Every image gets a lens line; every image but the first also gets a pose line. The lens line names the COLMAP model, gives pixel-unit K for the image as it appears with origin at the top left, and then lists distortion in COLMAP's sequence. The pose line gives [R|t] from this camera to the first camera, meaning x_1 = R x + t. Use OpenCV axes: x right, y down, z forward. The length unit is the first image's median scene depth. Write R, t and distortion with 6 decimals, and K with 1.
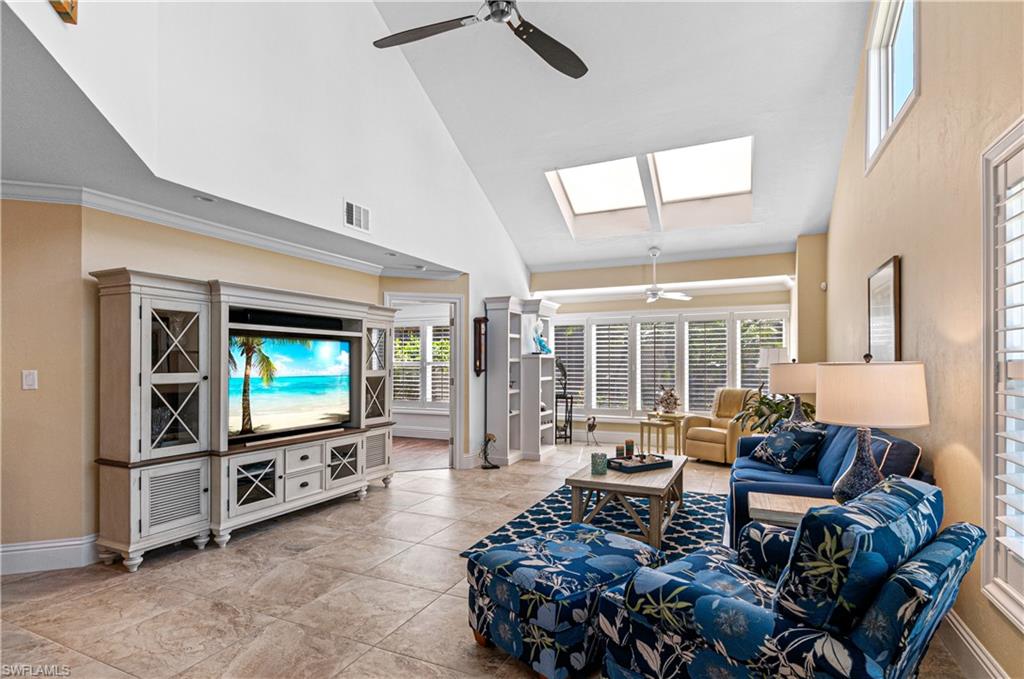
lens RADIAL K [[519.6, 0, 510.1], [0, 519.6, 363.8], [0, 0, 1]] dist [0.002405, 0.000298]
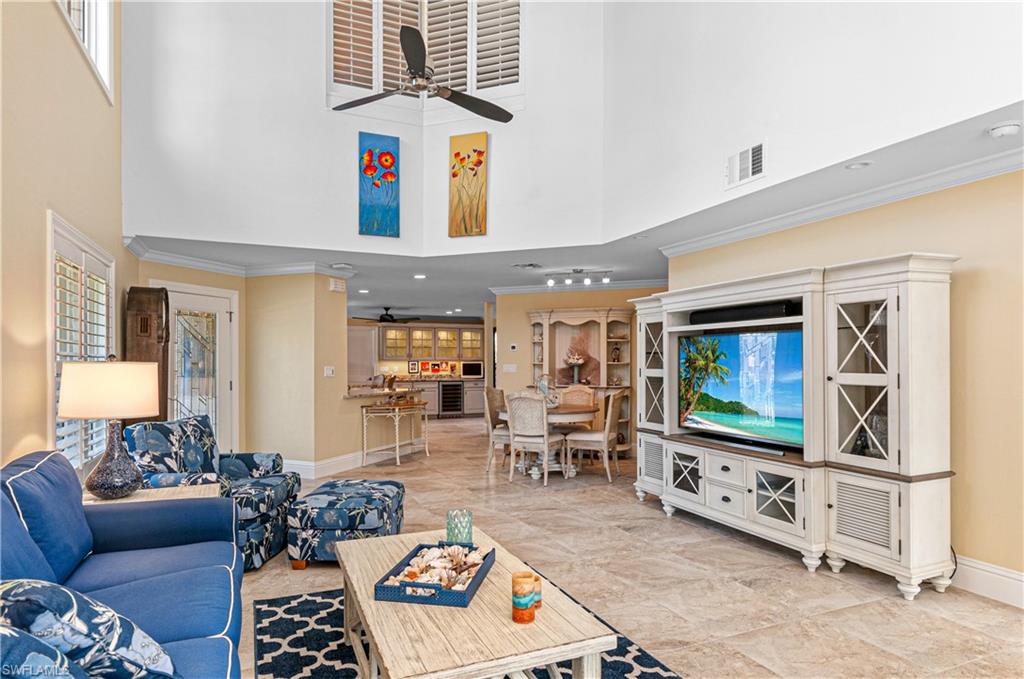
lens RADIAL K [[579.0, 0, 496.3], [0, 579.0, 361.3], [0, 0, 1]] dist [-0.003982, 0.000379]
pose [[-0.671415, 0.001034, -0.741081, 0.645260], [0.000422, 0.999999, 0.001013, -0.002697], [0.741082, 0.000367, -0.671415, 1.487392]]
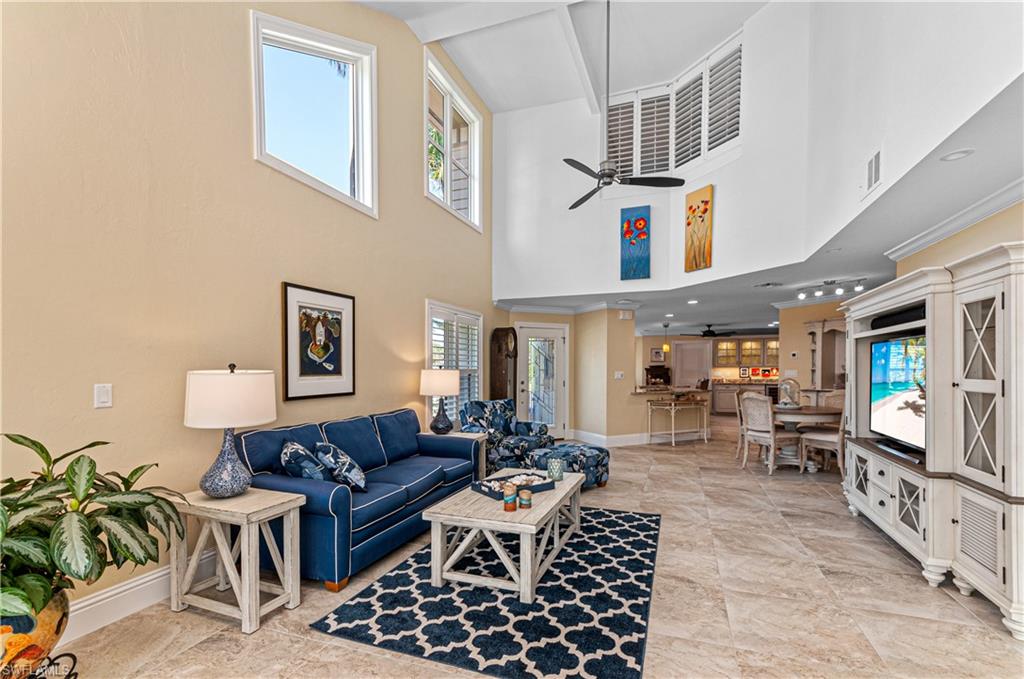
lens RADIAL K [[451.3, 0, 513.4], [0, 451.3, 371.4], [0, 0, 1]] dist [0.000314, 0.000225]
pose [[-0.996154, 0.006244, -0.087394, 0.326556], [0.005730, 0.999965, 0.006140, -0.001973], [0.087429, 0.005615, -0.996155, 1.862613]]
